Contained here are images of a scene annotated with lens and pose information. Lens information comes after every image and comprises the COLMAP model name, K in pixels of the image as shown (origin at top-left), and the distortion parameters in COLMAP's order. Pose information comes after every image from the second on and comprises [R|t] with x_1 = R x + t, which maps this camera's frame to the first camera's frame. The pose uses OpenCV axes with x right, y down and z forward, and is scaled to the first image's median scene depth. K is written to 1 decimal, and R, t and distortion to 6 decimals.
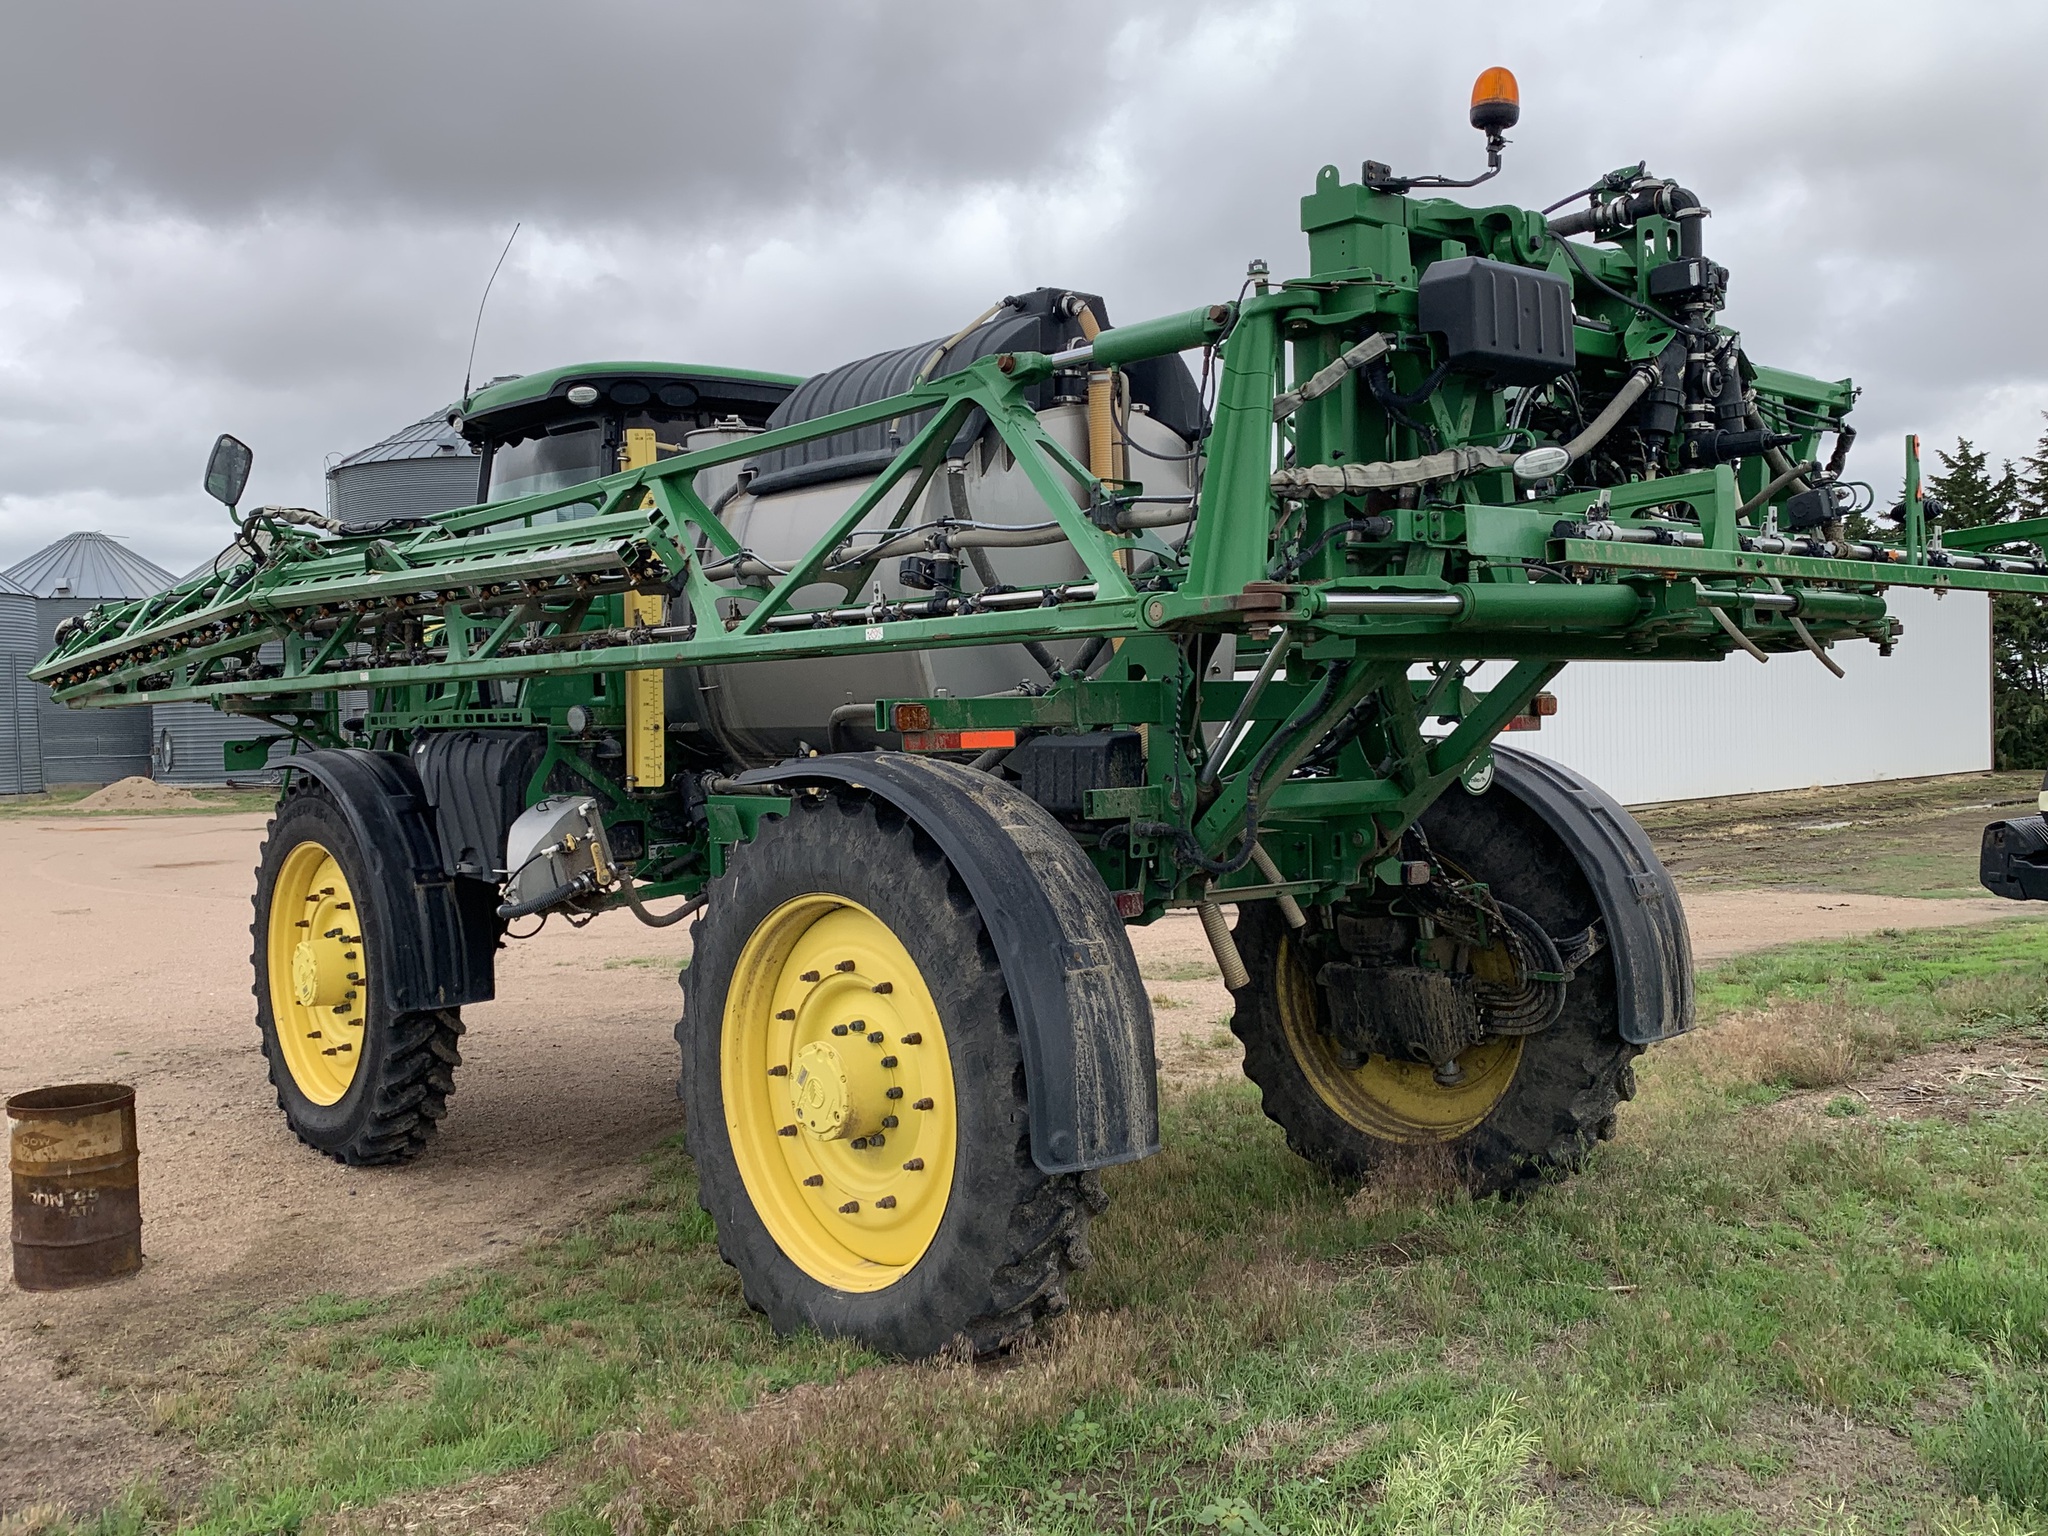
lens RADIAL K [[1833.2, 0, 990.3], [0, 1833.2, 769.2], [0, 0, 1]] dist [0.156696, -0.389723]
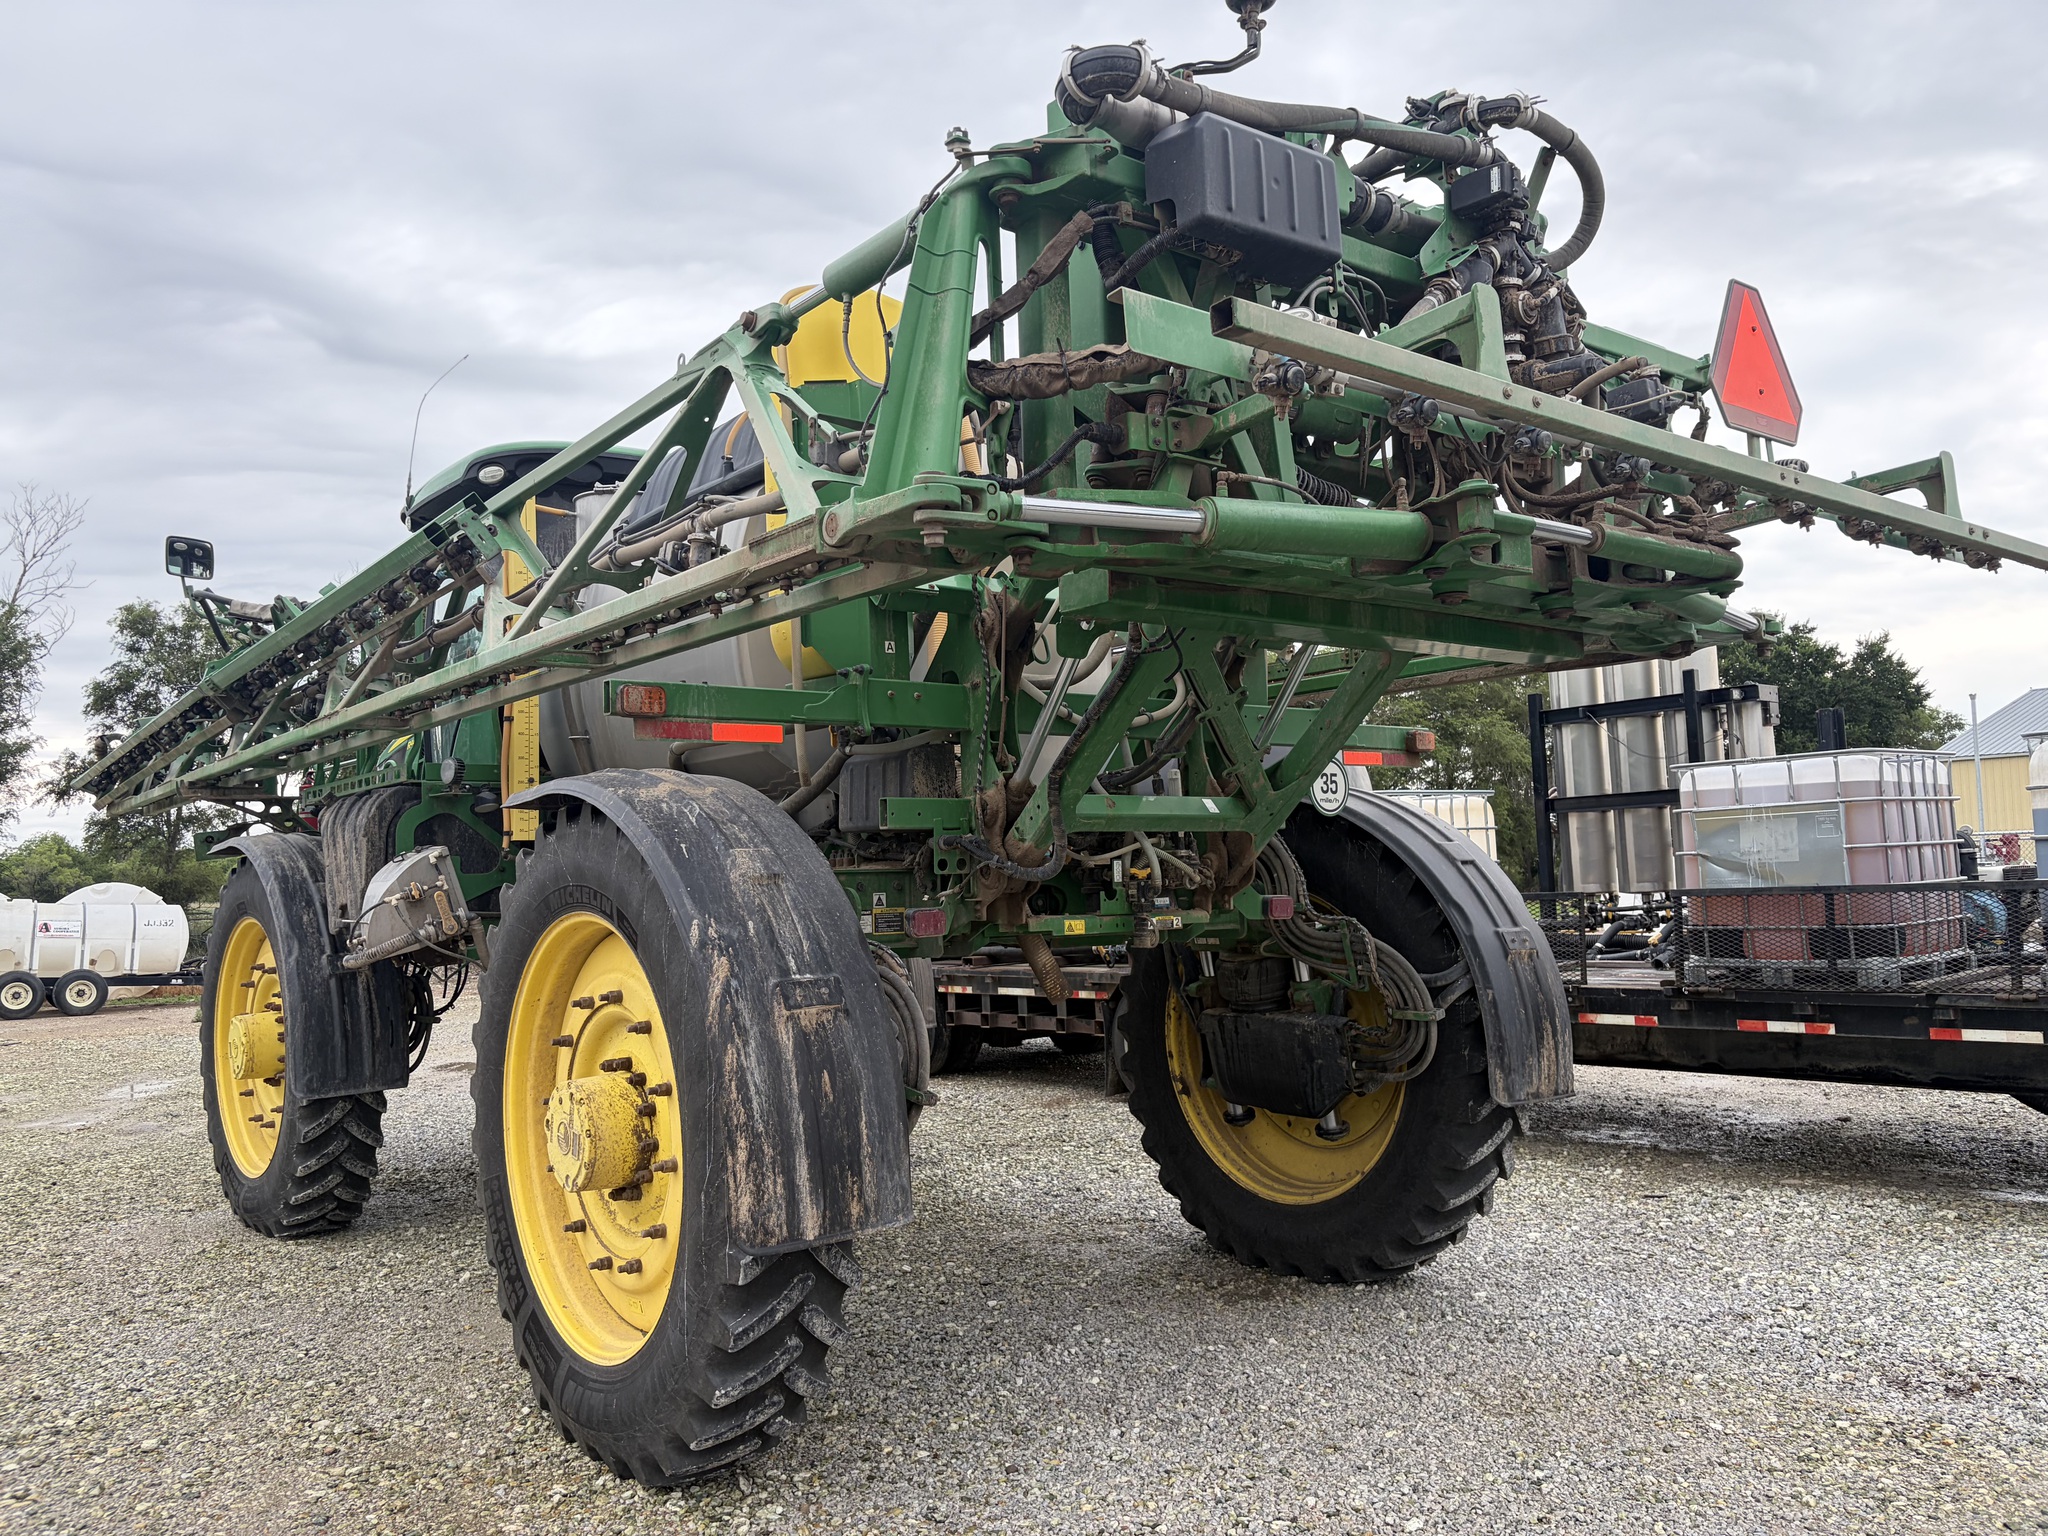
lens RADIAL K [[1487.6, 0, 1024.0], [0, 1487.6, 768.0], [0, 0, 1]] dist [0.050335, -0.000033]
pose [[0.998554, -0.016120, -0.051284, 0.148496], [0.010388, 0.993862, -0.110135, 0.072397], [0.052745, 0.109443, 0.992593, 0.242982]]
